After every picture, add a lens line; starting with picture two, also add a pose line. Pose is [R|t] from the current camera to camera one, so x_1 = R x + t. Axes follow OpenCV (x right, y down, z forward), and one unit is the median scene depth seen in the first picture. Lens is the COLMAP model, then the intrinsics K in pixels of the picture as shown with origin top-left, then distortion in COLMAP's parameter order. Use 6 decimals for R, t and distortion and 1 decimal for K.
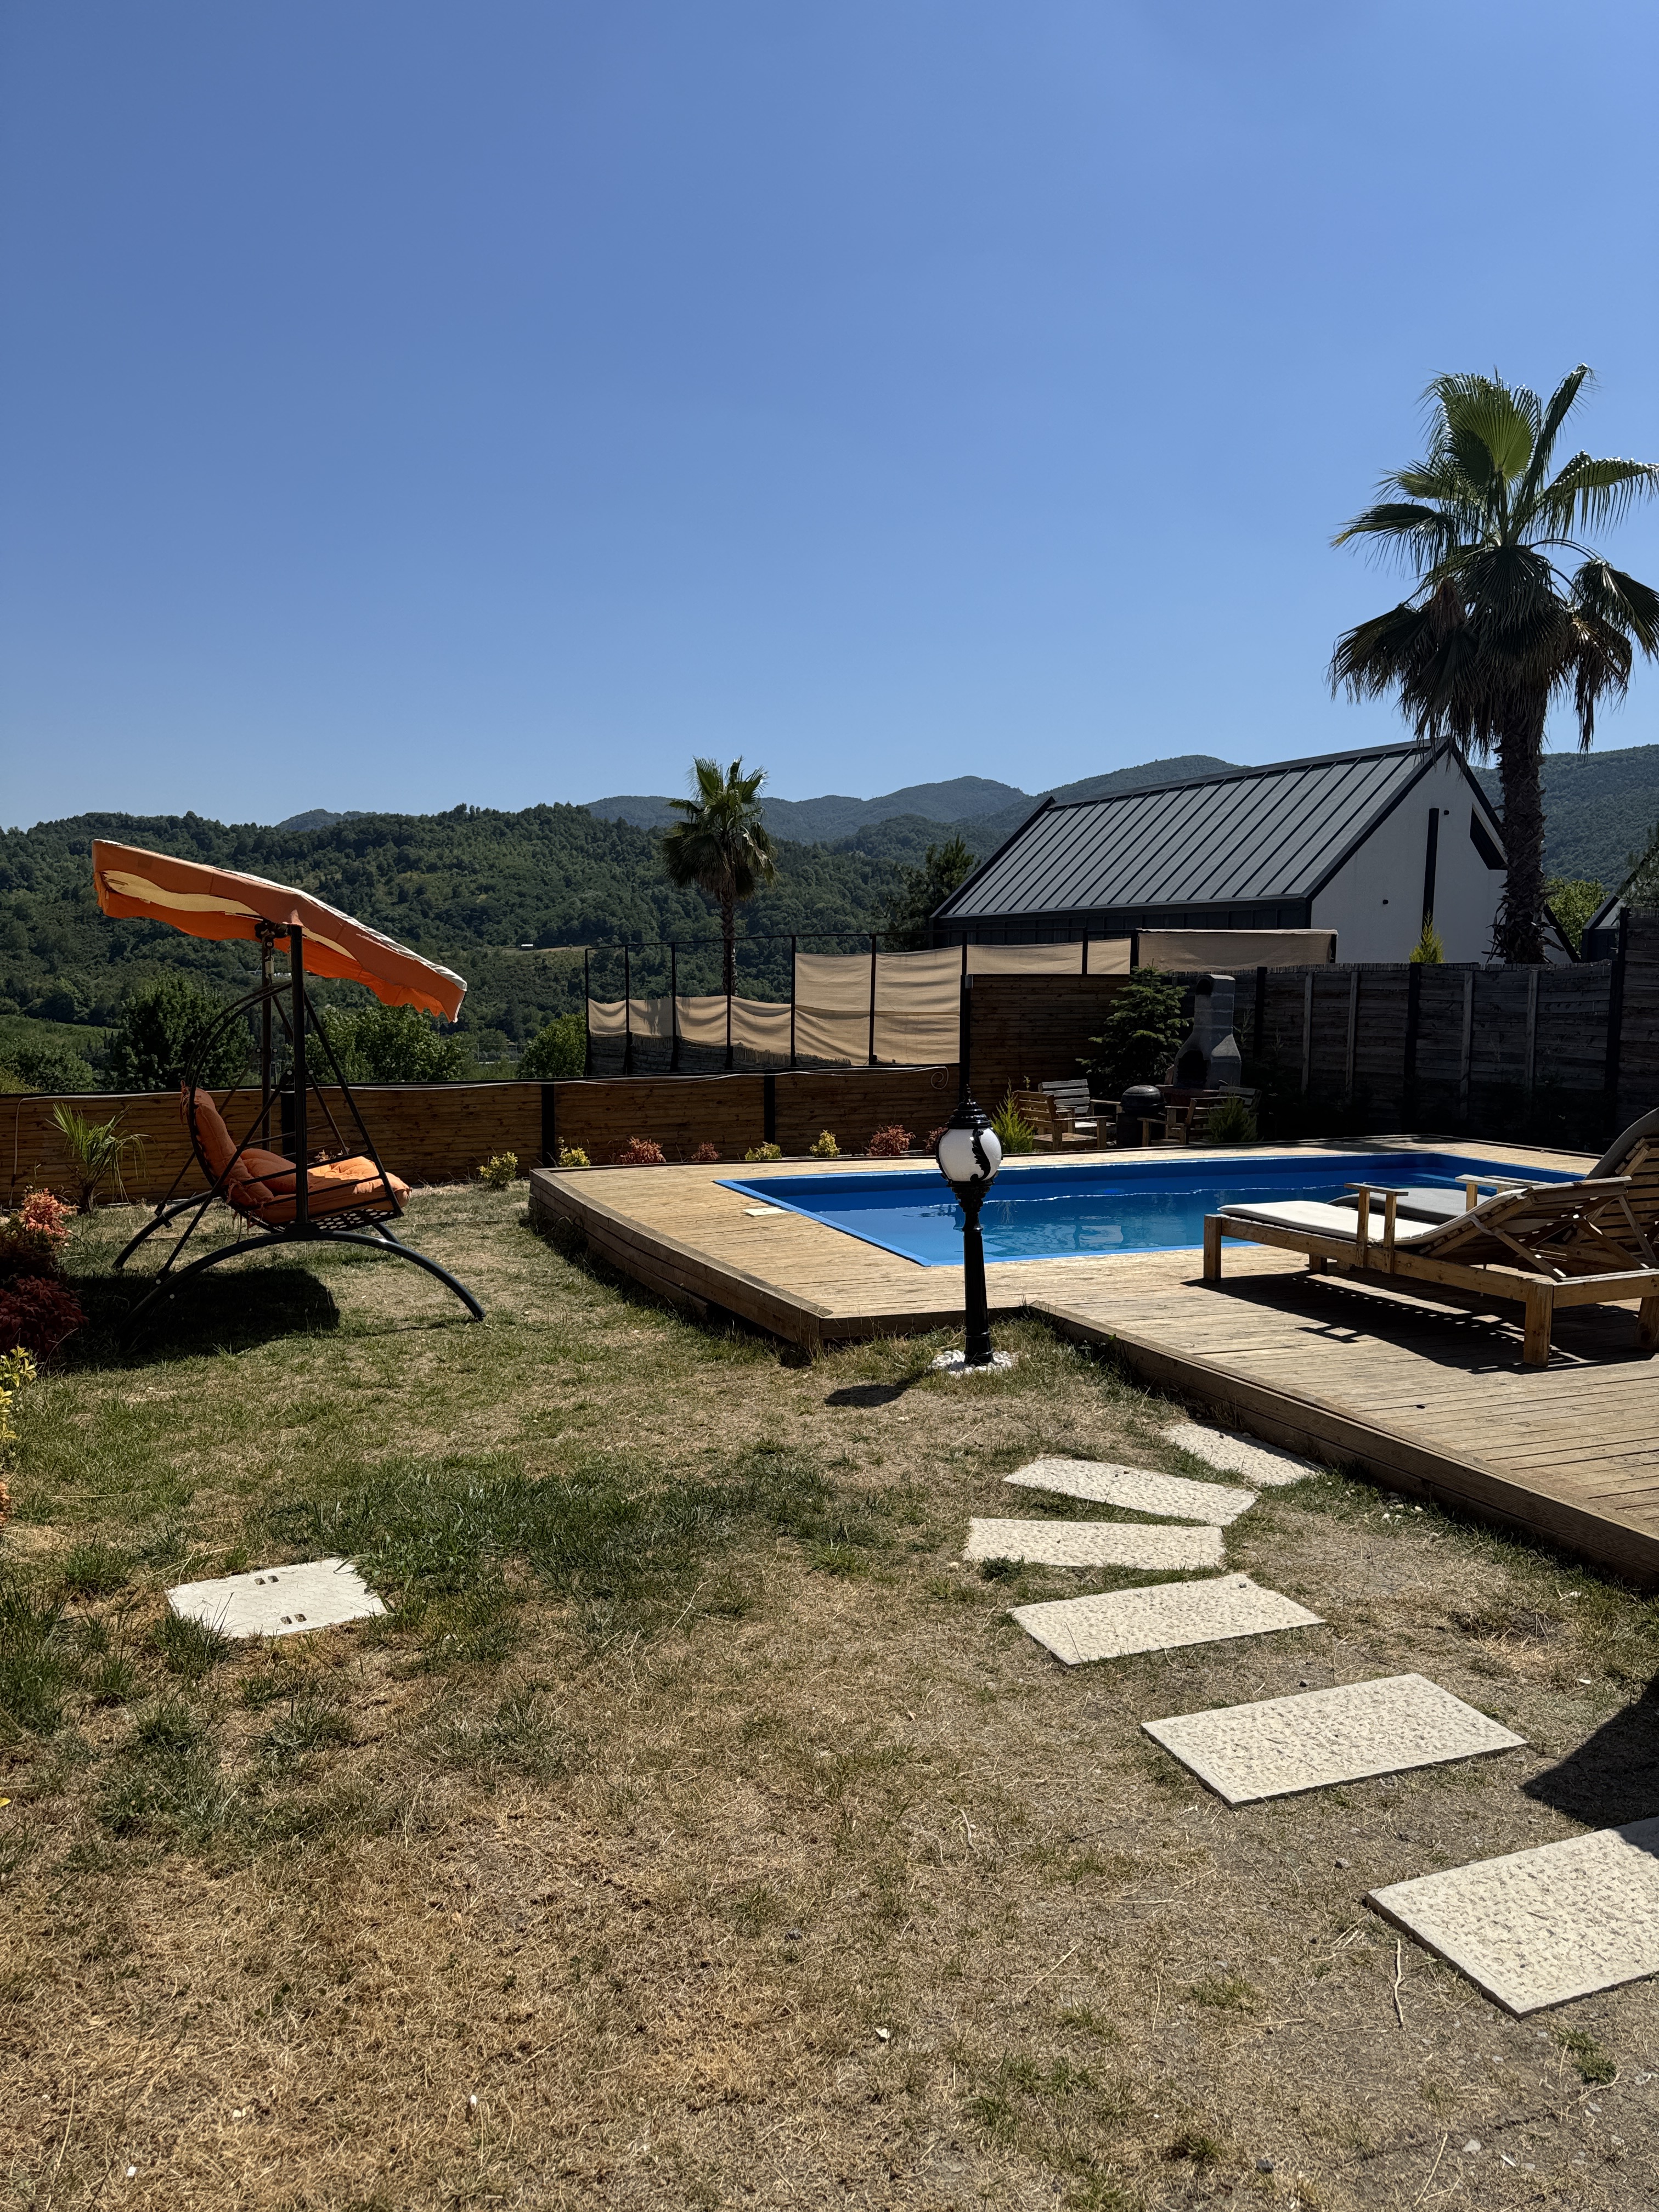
lens RADIAL K [[1569.7, 0, 824.4], [0, 1569.7, 1105.3], [0, 0, 1]] dist [0.064926, -0.060780]
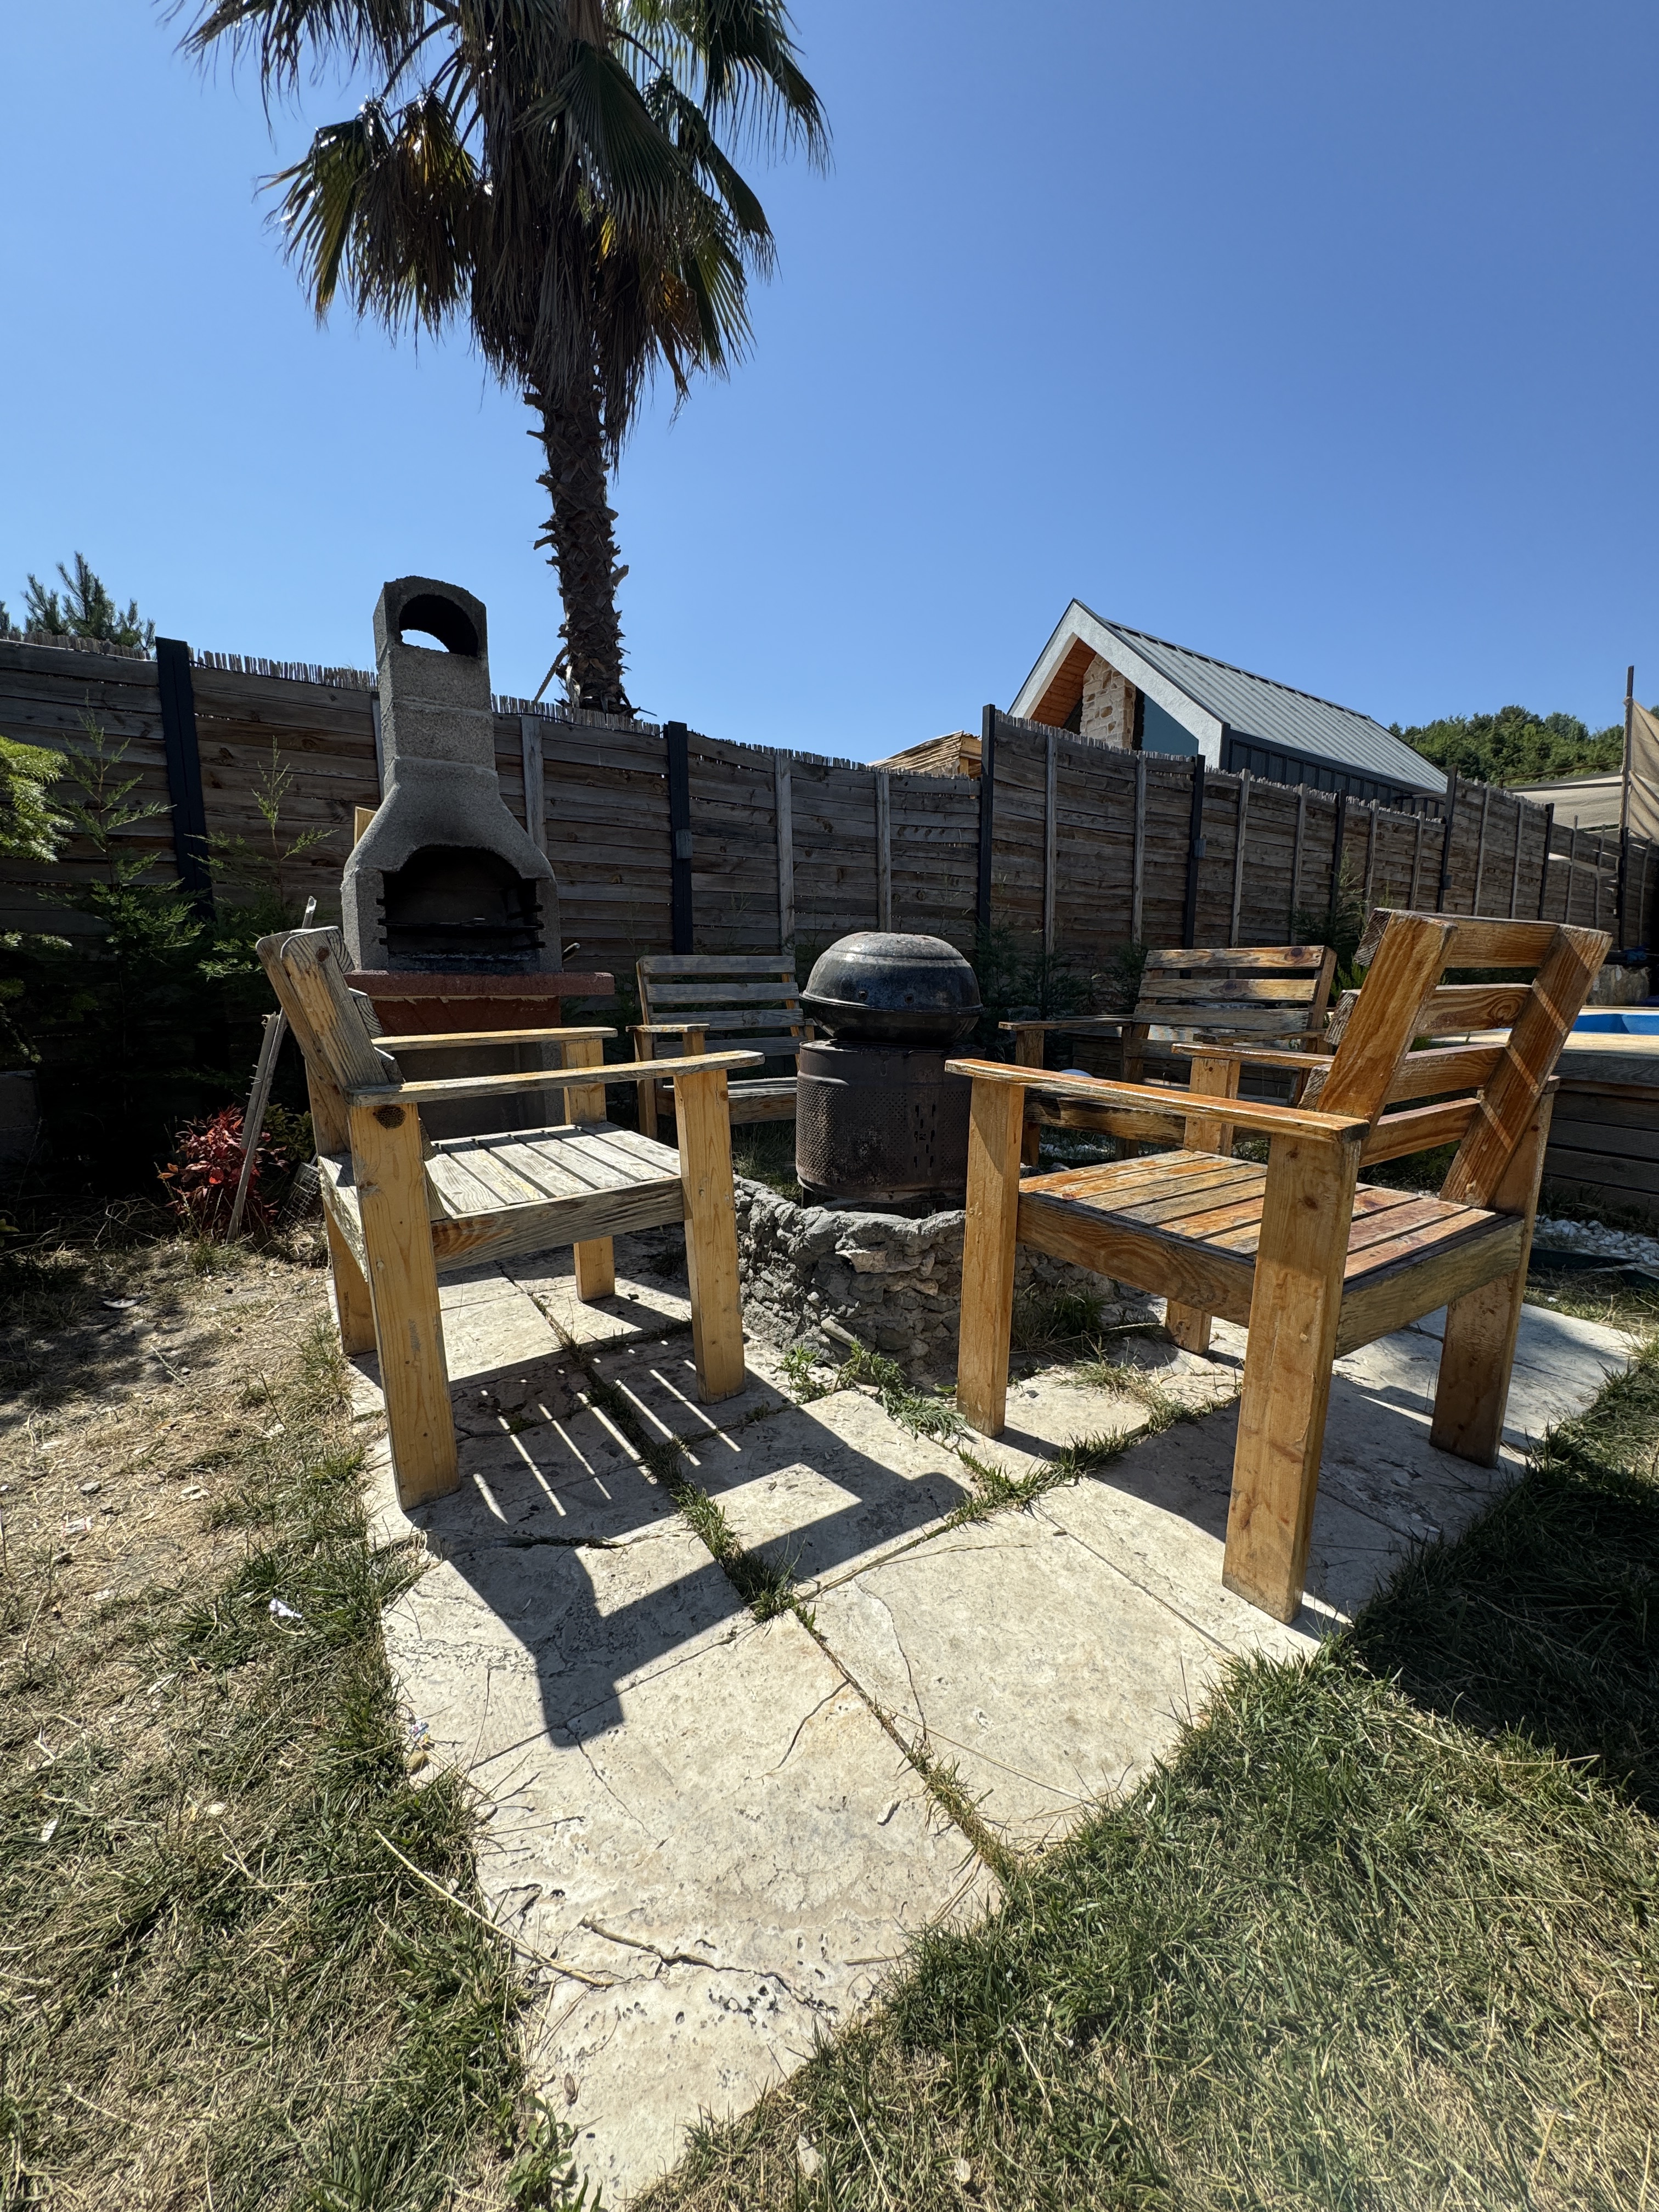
lens RADIAL K [[881.0, 0, 823.7], [0, 881.0, 1107.9], [0, 0, 1]] dist [-0.001886, -0.000567]
pose [[-0.140843, -0.151344, 0.978396, 0.059102], [0.079730, 0.983303, 0.163581, -0.007974], [-0.986816, 0.101047, -0.126425, 0.962777]]
